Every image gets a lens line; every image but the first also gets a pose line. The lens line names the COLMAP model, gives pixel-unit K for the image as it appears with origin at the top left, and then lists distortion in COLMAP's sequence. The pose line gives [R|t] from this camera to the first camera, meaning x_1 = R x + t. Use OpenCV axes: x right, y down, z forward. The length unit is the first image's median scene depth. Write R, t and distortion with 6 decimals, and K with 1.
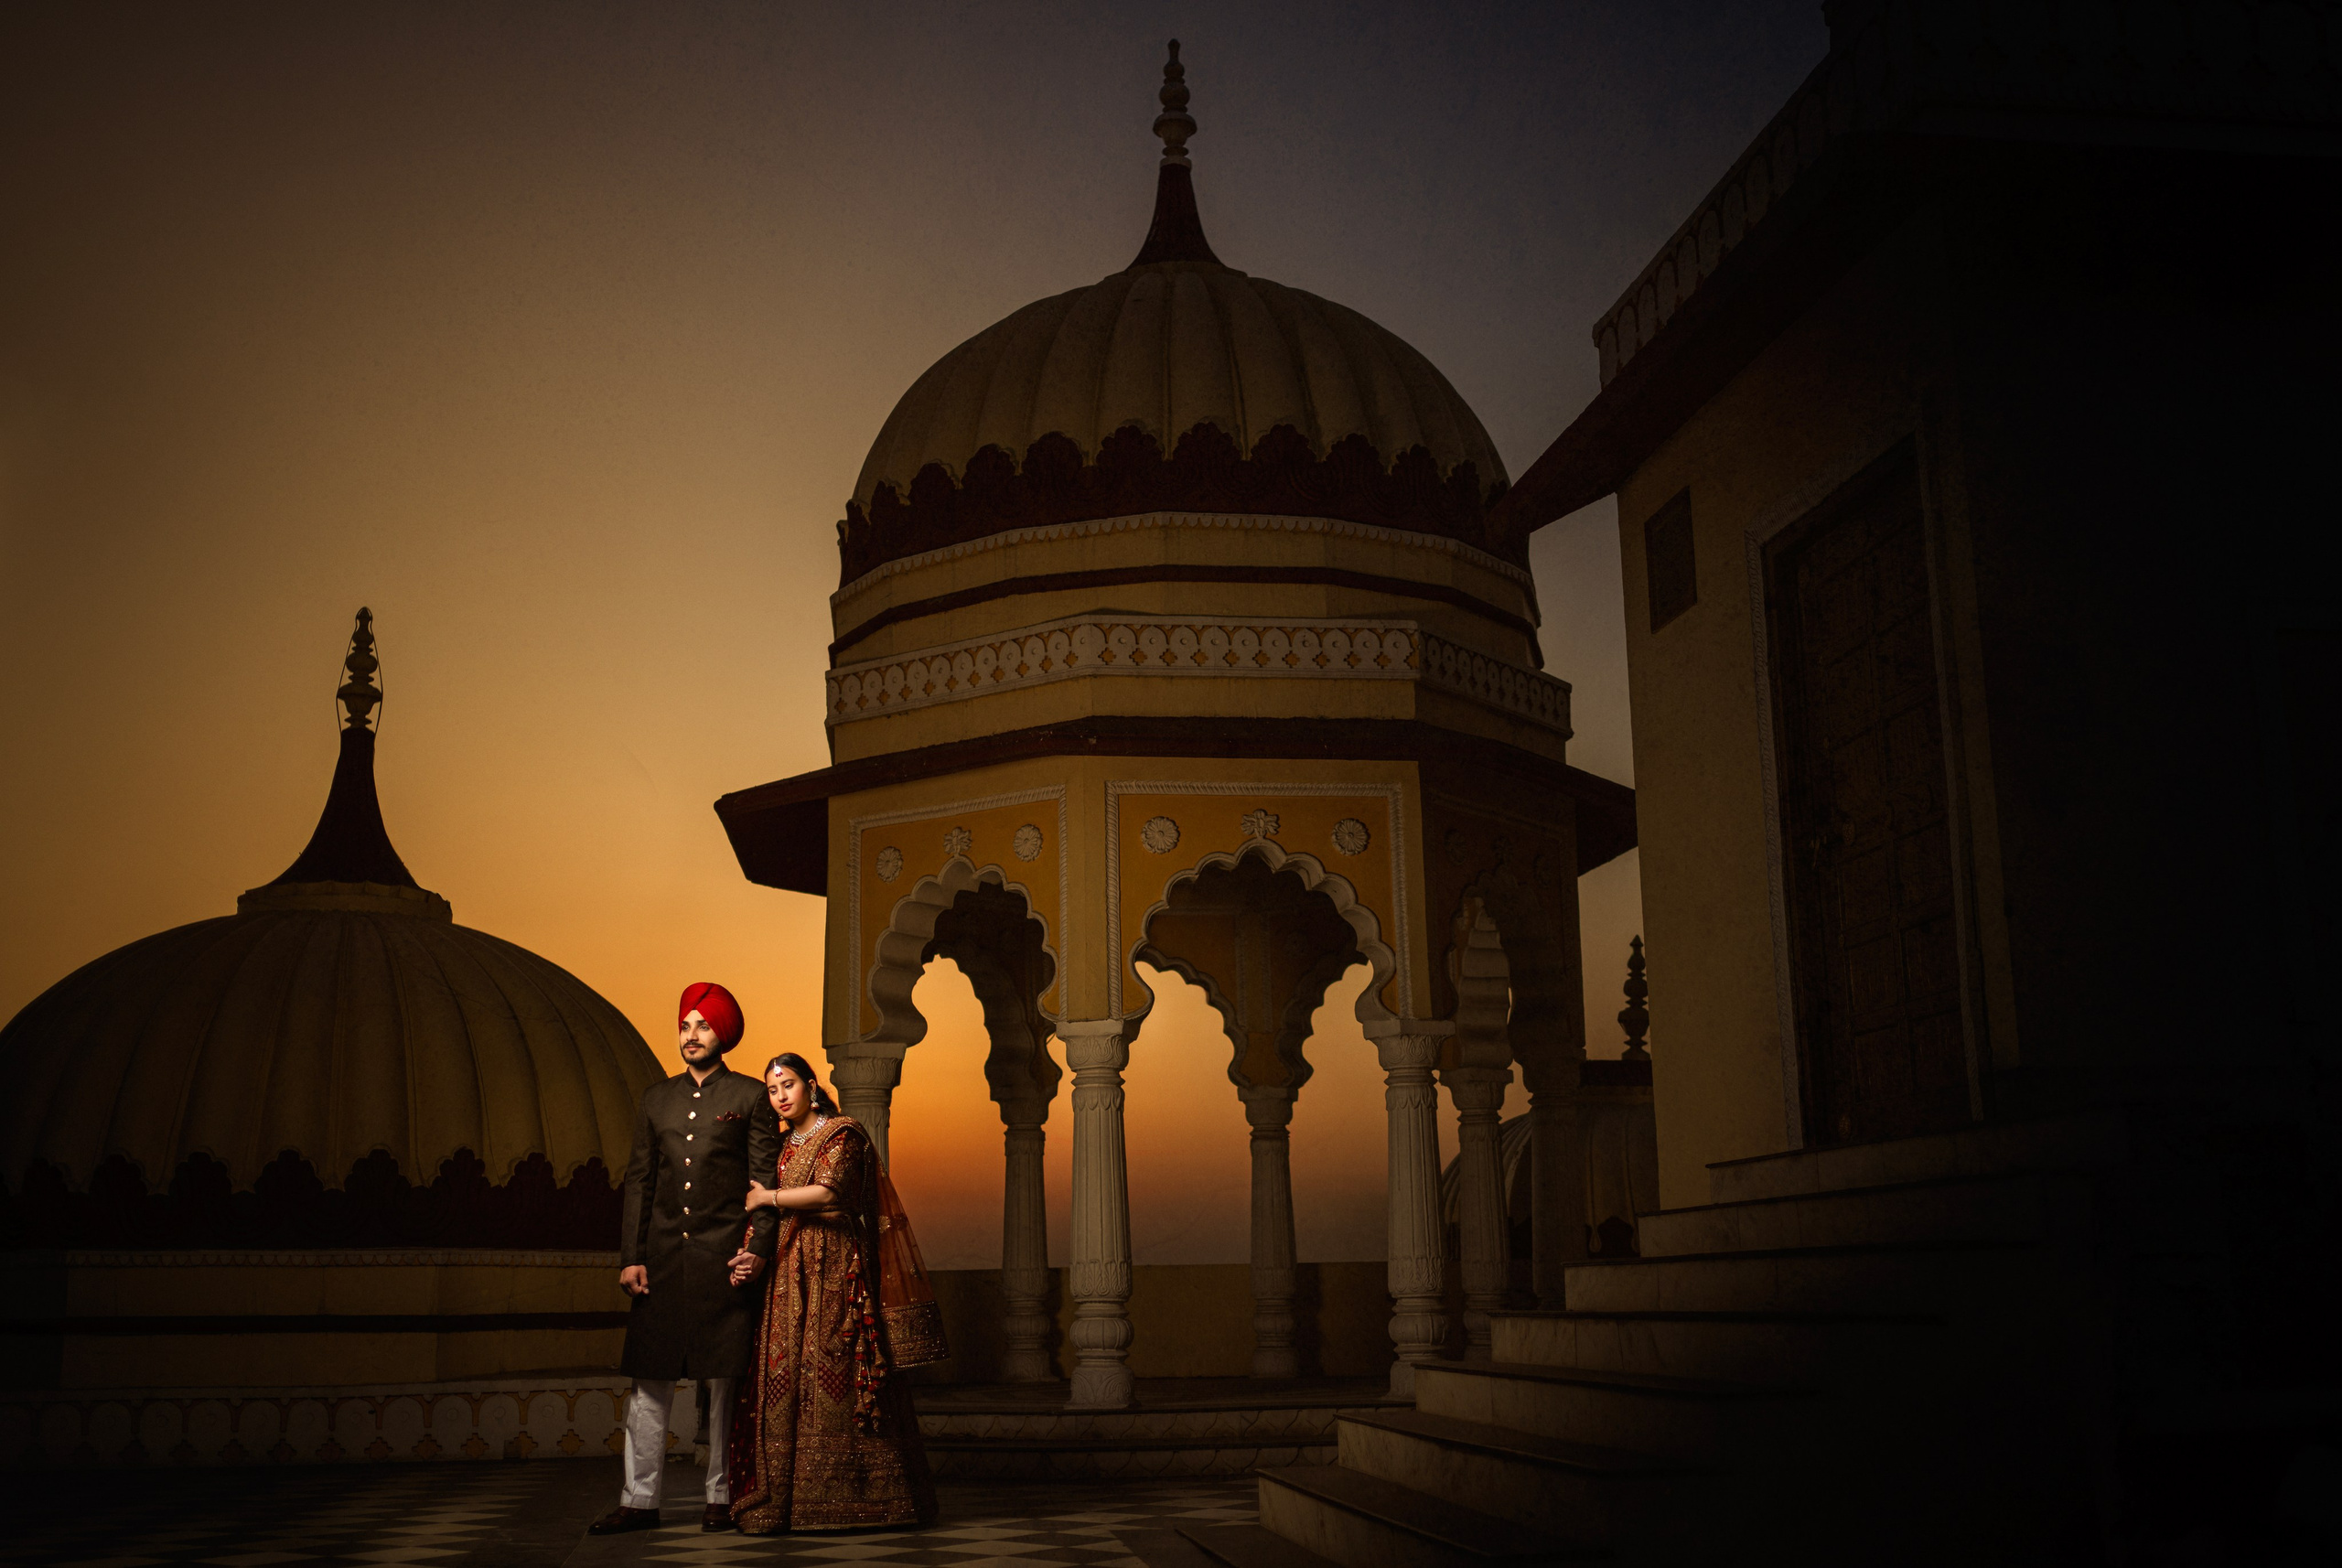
lens RADIAL K [[2409.9, 0, 1171.0], [0, 2409.9, 784.0], [0, 0, 1]] dist [-0.035996, 0.034798]
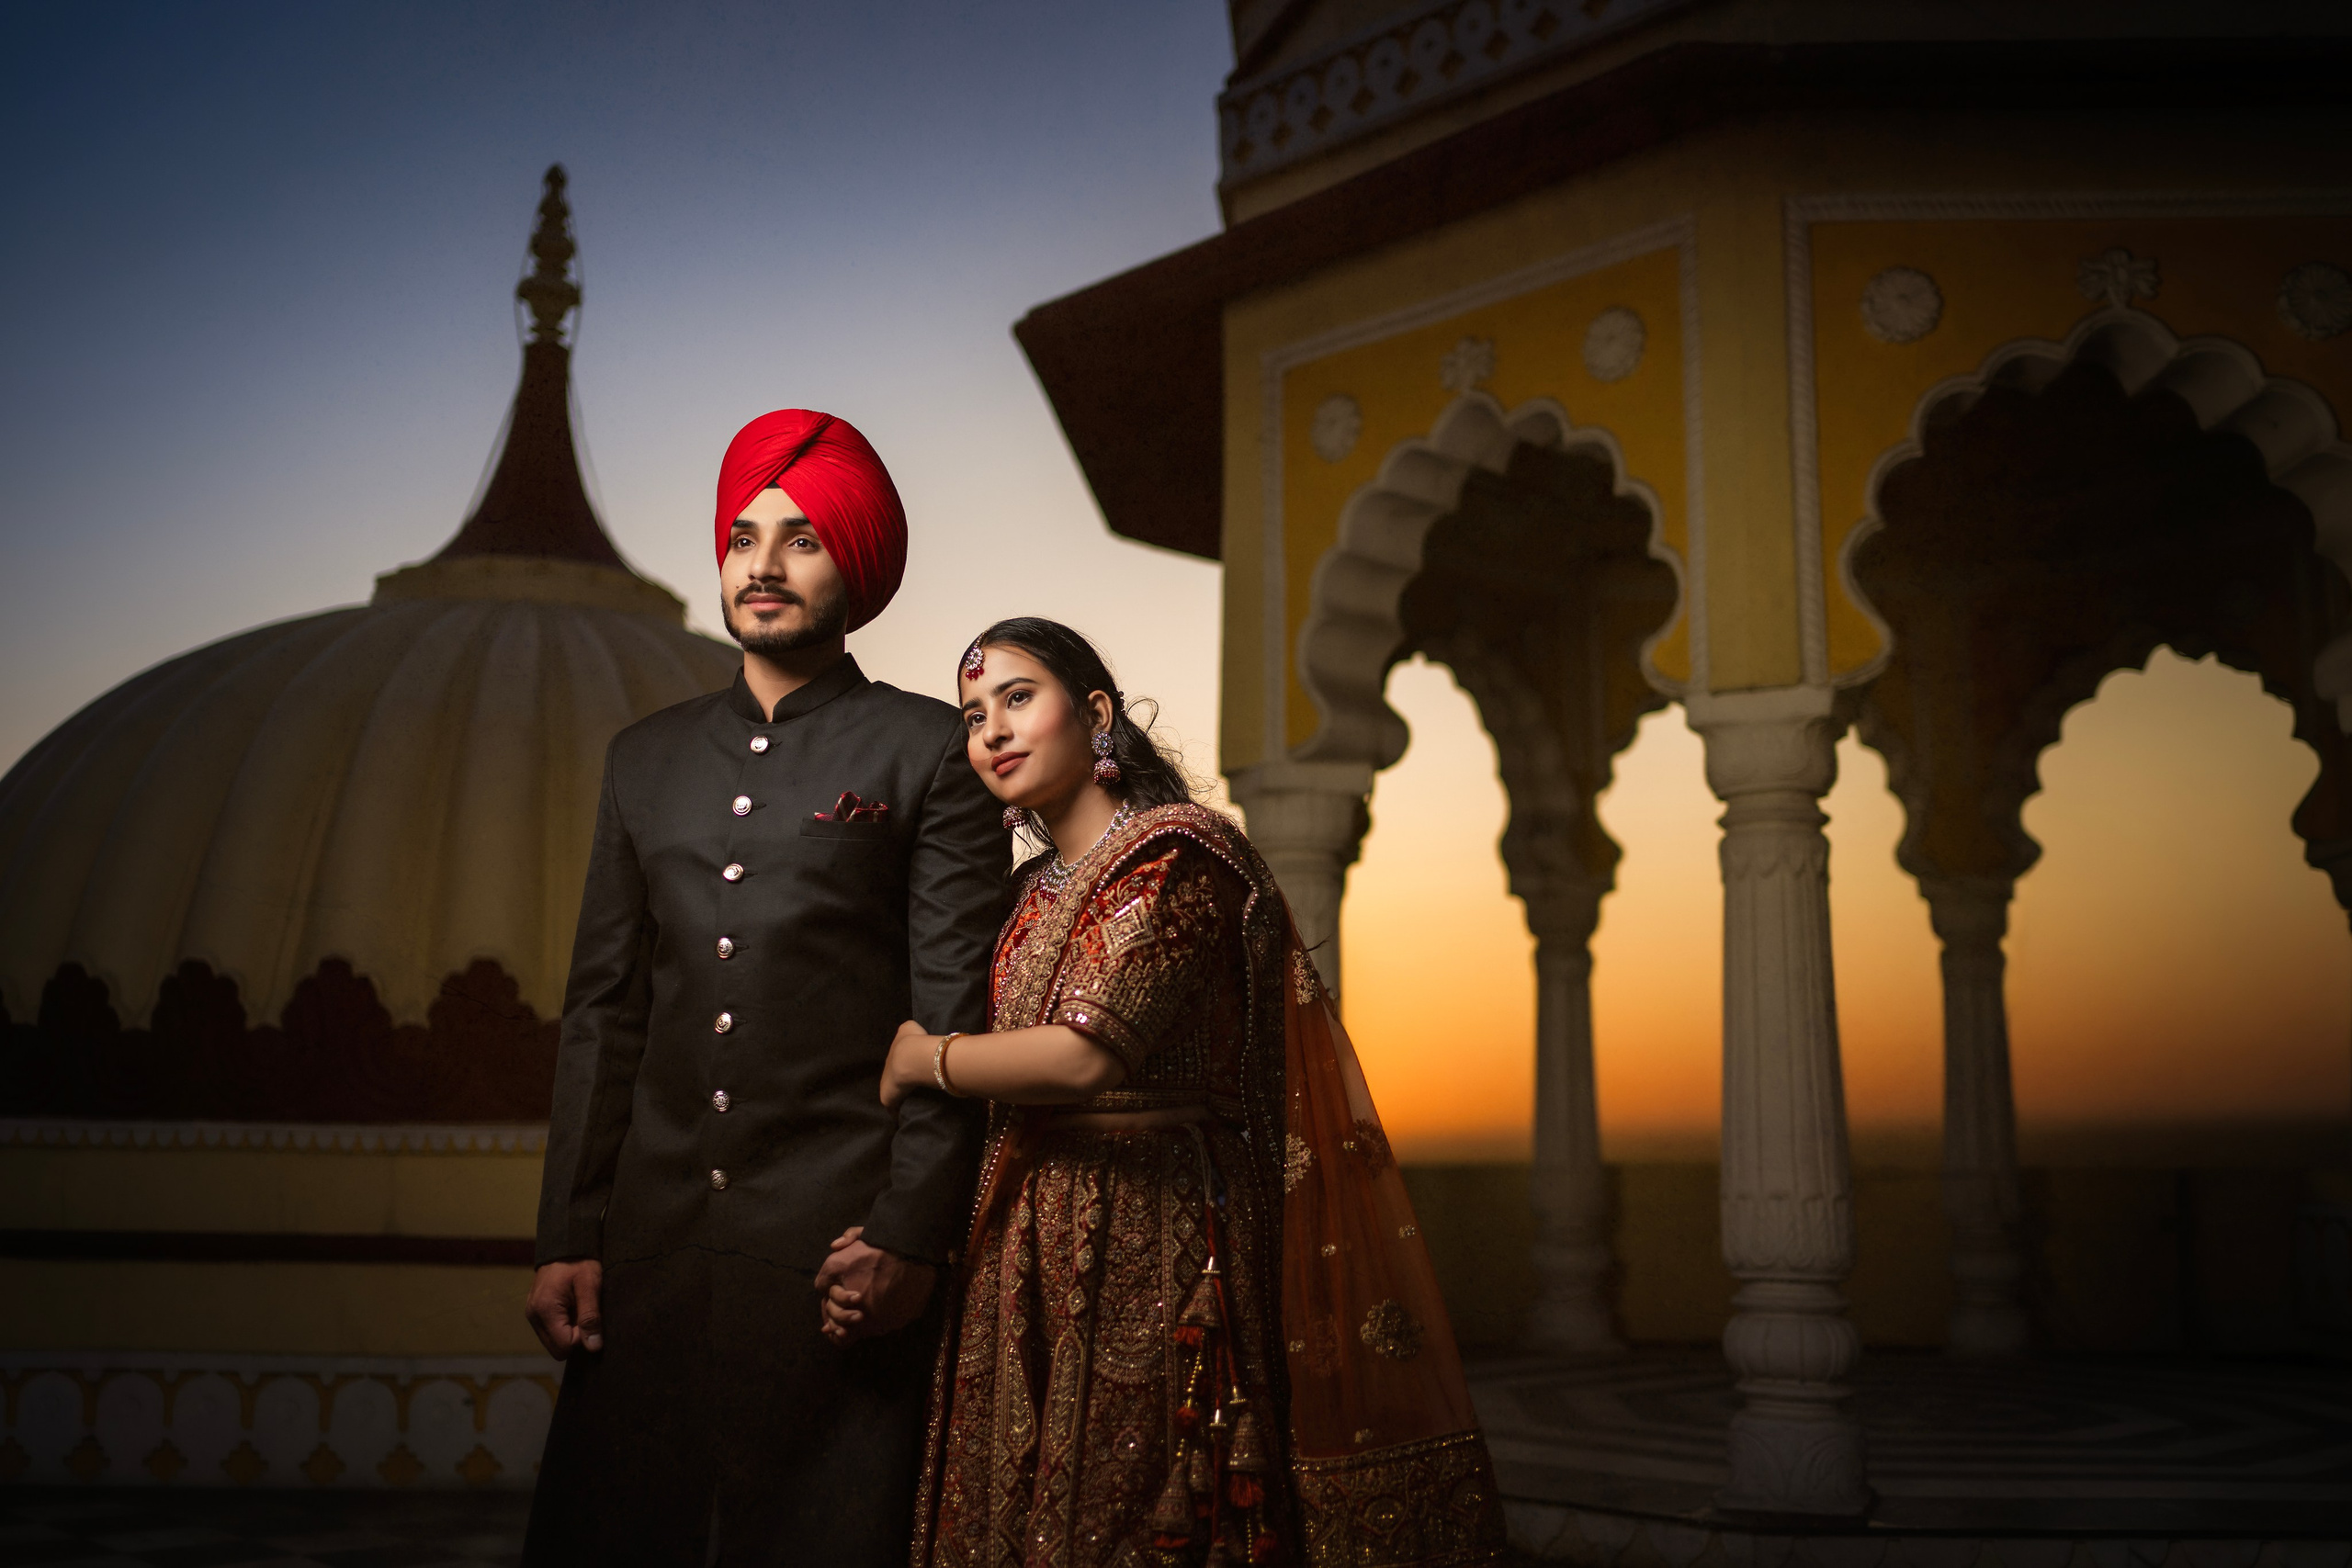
lens RADIAL K [[2187.5, 0, 1176.0], [0, 2187.5, 784.0], [0, 0, 1]] dist [-0.002843, 0.009028]
pose [[0.980645, -0.006729, -0.195677, -0.057815], [0.016939, 0.998578, 0.050551, 0.086782], [0.195058, -0.052887, 0.979365, 0.517691]]
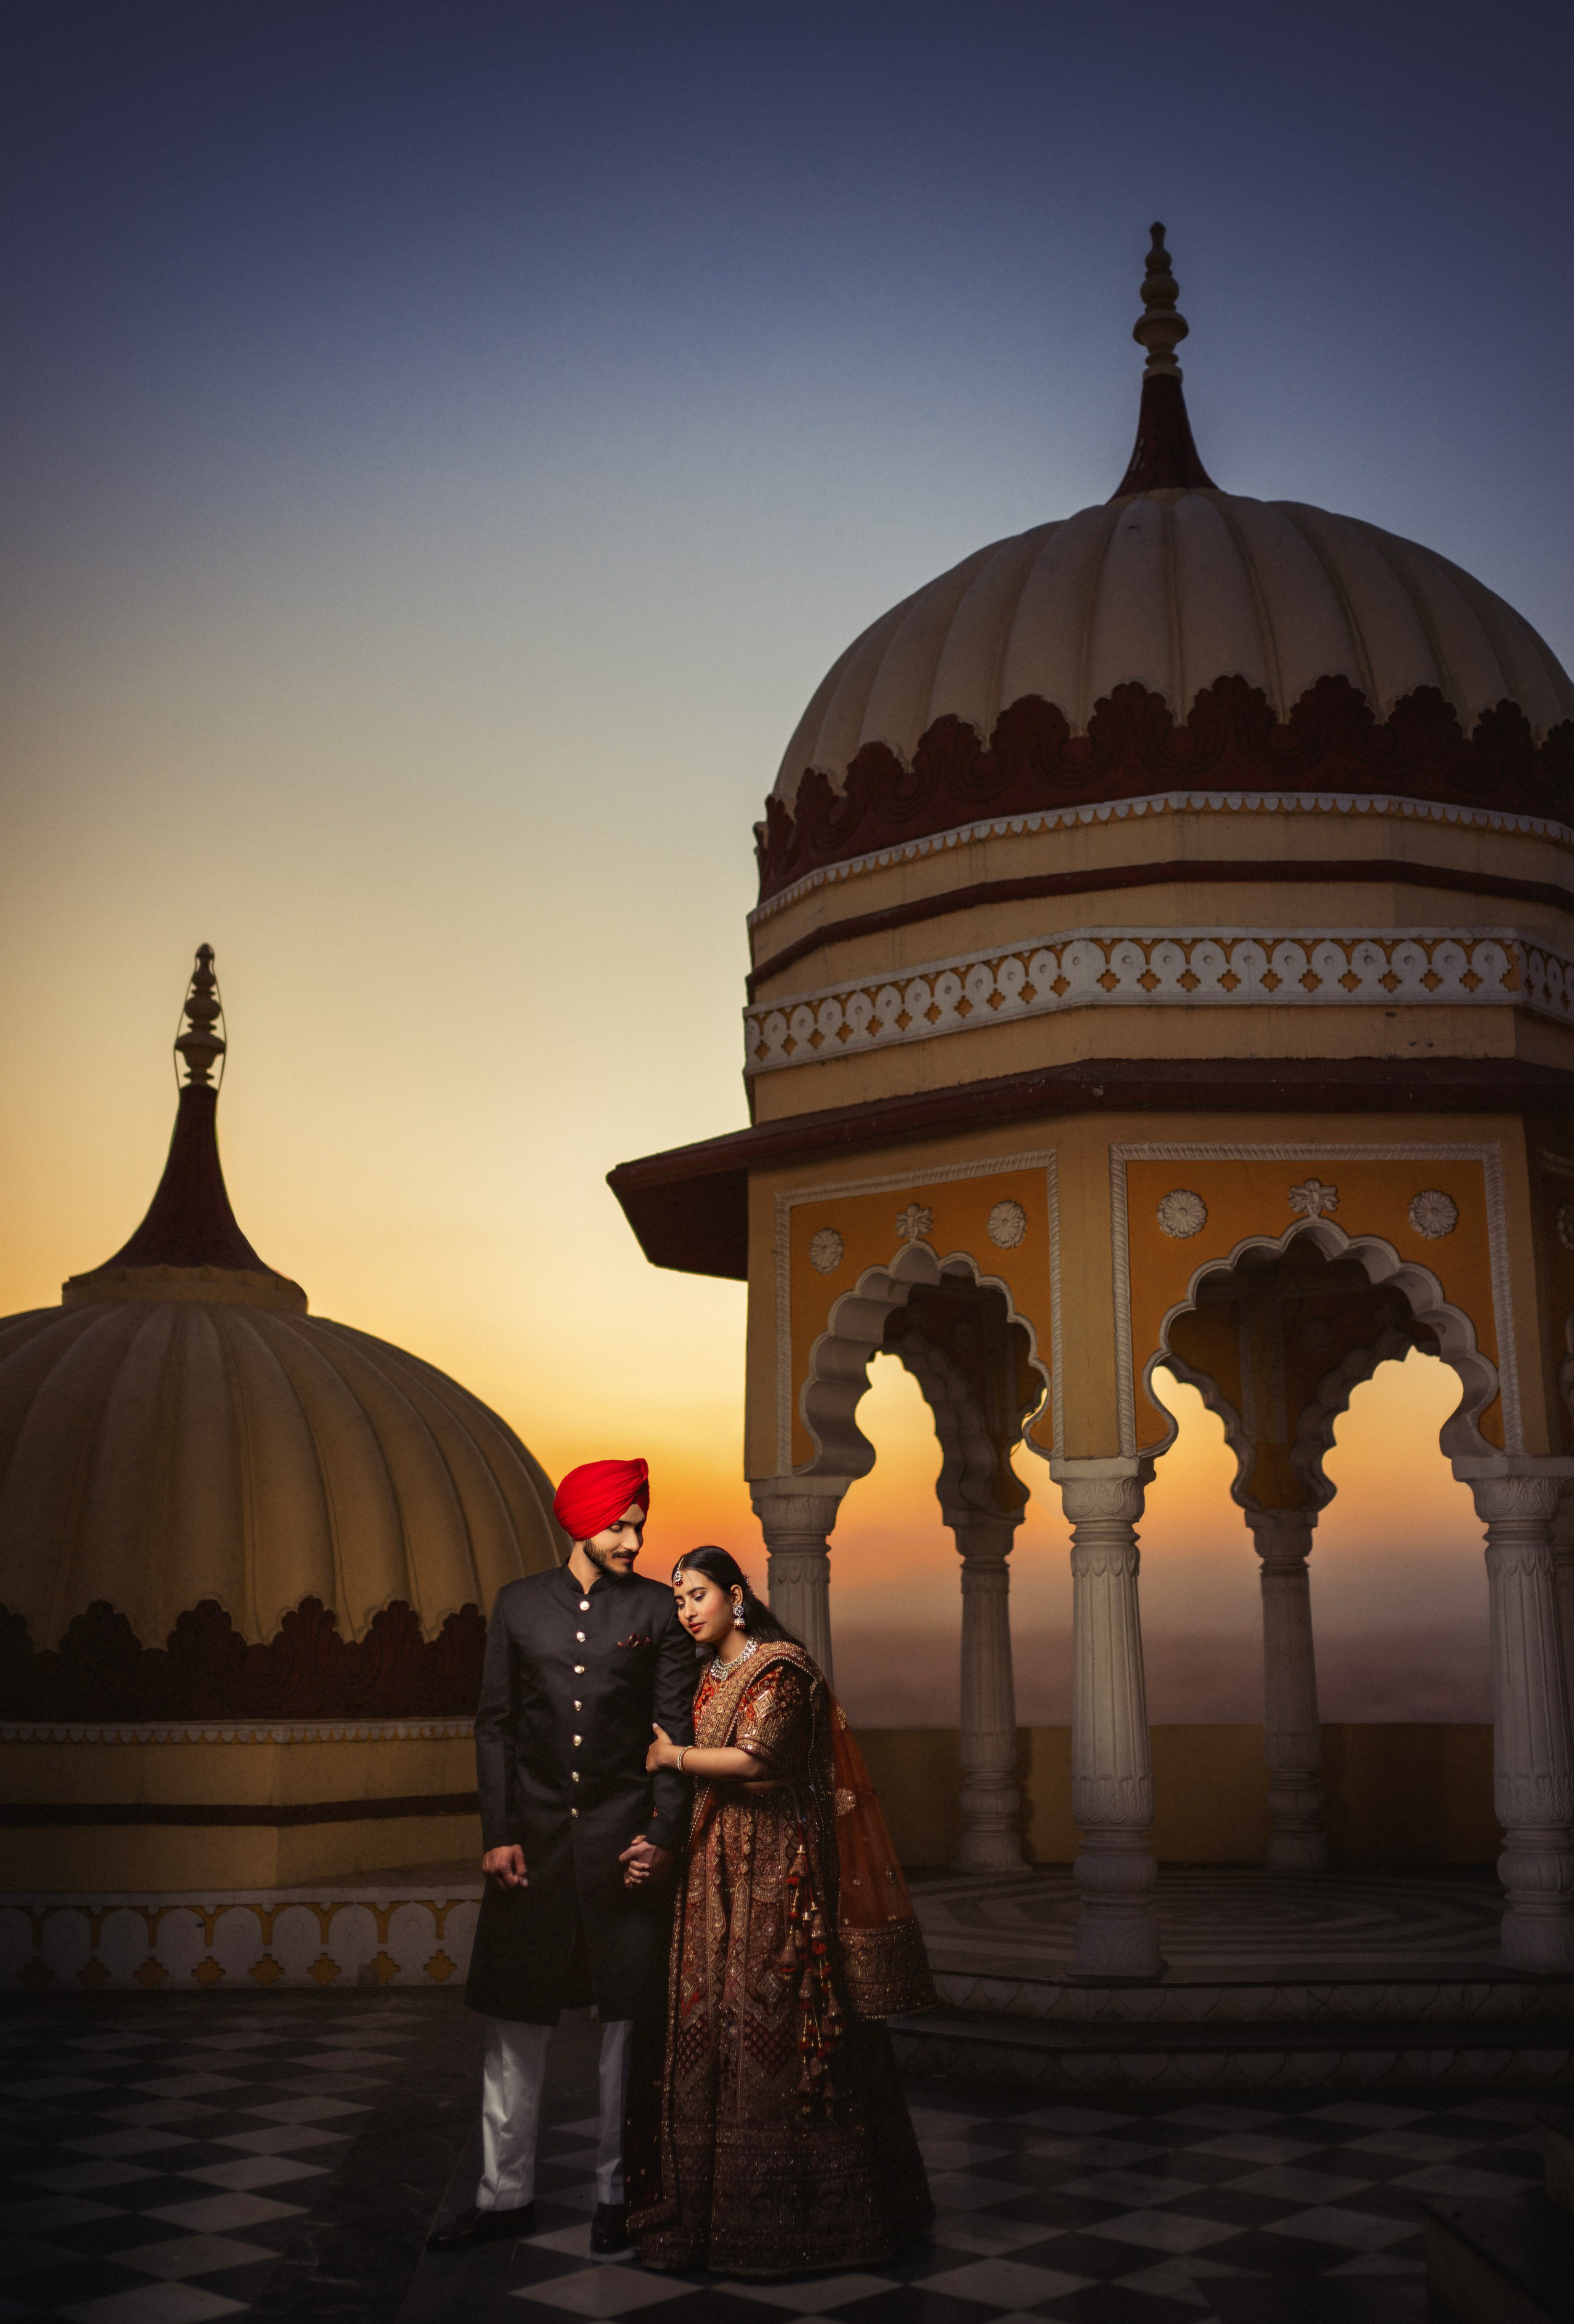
lens RADIAL K [[2341.1, 0, 787.0], [0, 2341.1, 1162.0], [0, 0, 1]] dist [-0.004114, 0.027886]
pose [[0.992803, -0.008537, -0.119458, -0.037875], [0.010289, 0.999848, 0.014062, -0.006514], [0.119320, -0.015190, 0.992740, 0.237670]]
